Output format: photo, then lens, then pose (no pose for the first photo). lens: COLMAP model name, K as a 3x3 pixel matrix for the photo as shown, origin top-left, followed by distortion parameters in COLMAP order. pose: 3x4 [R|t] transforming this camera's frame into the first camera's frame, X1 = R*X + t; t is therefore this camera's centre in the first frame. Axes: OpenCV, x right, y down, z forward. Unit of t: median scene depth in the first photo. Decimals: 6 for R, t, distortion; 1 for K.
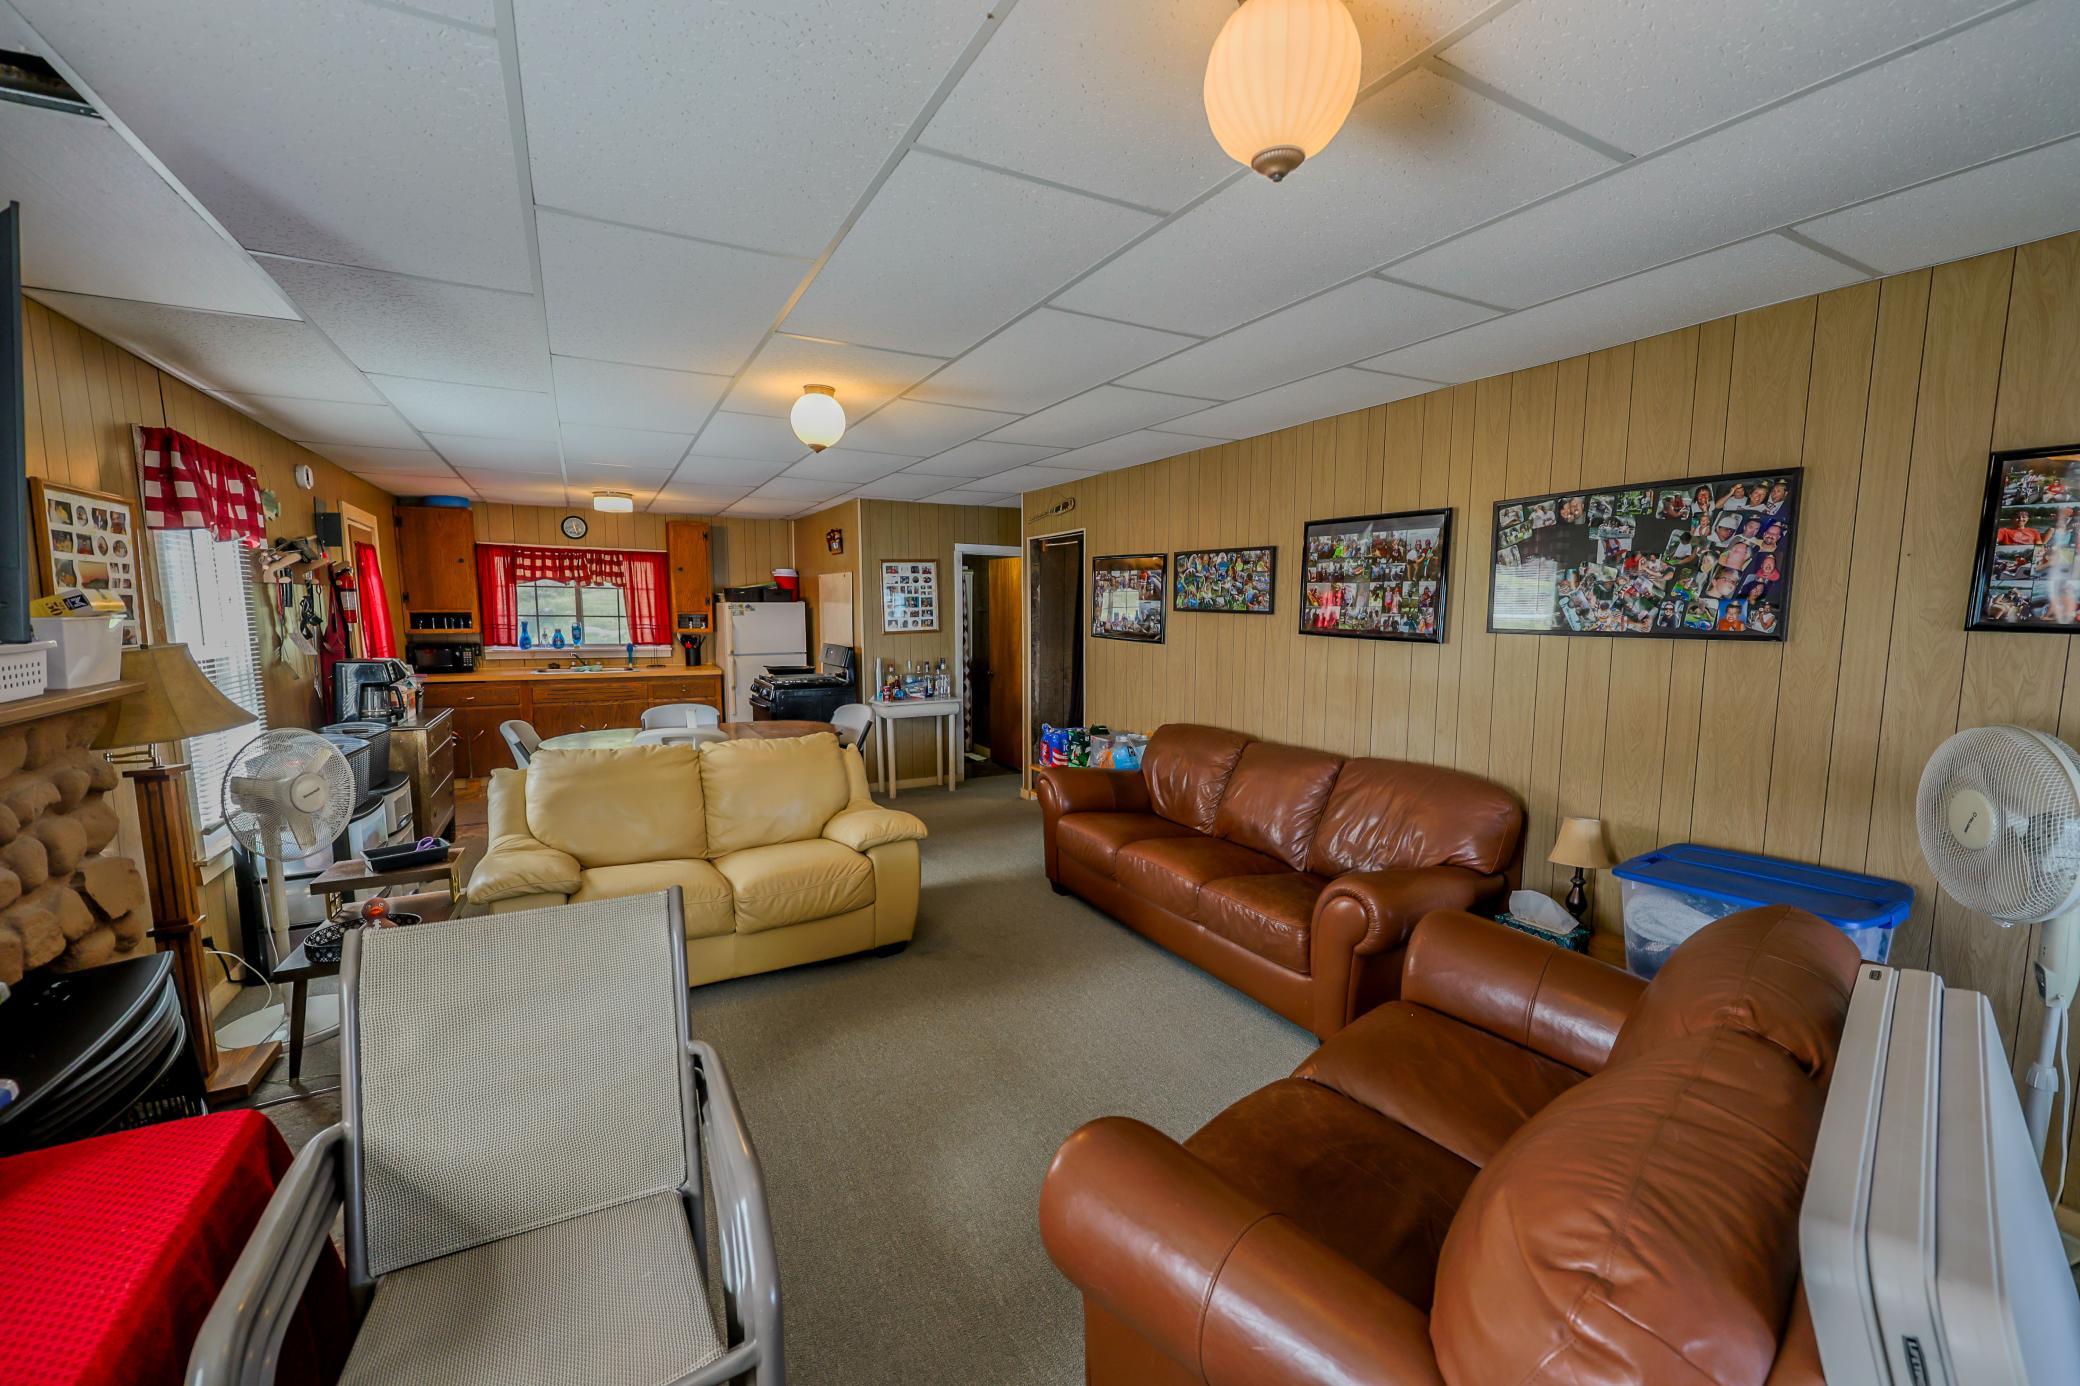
lens RADIAL K [[838.1, 0, 1035.4], [0, 838.1, 696.3], [0, 0, 1]] dist [0.000044, 0.000011]
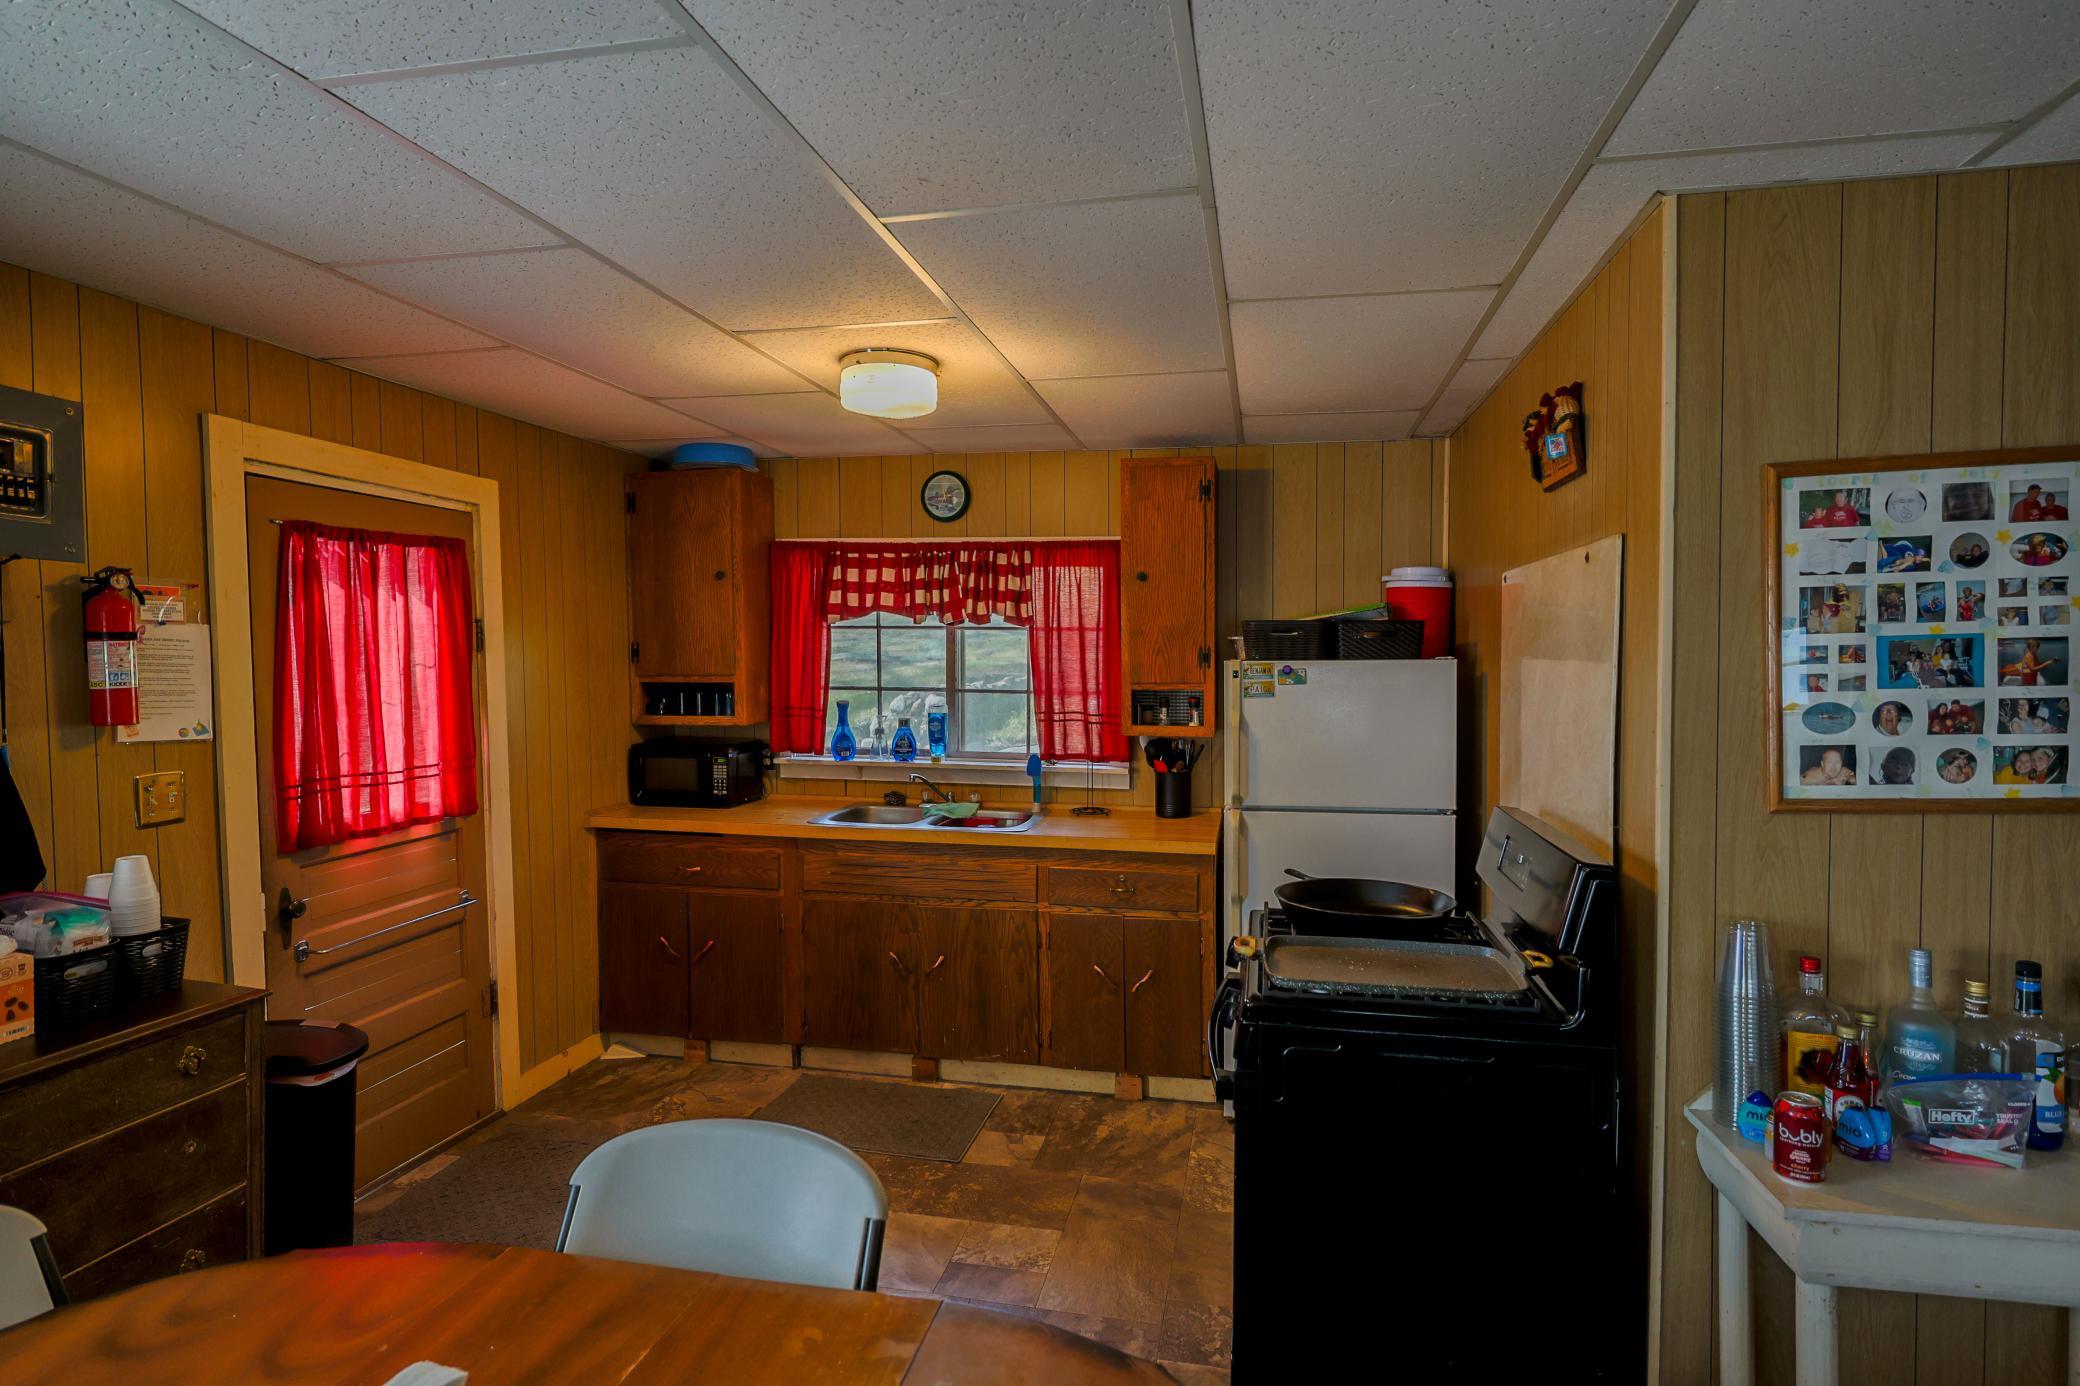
lens RADIAL K [[1075.6, 0, 1038.3], [0, 1075.6, 690.6], [0, 0, 1]] dist [0.003901, 0.000345]
pose [[0.756577, 0.017855, -0.653661, -0.132352], [-0.068166, 0.996334, -0.051684, -0.071427], [0.650342, 0.083660, 0.755021, 0.614032]]
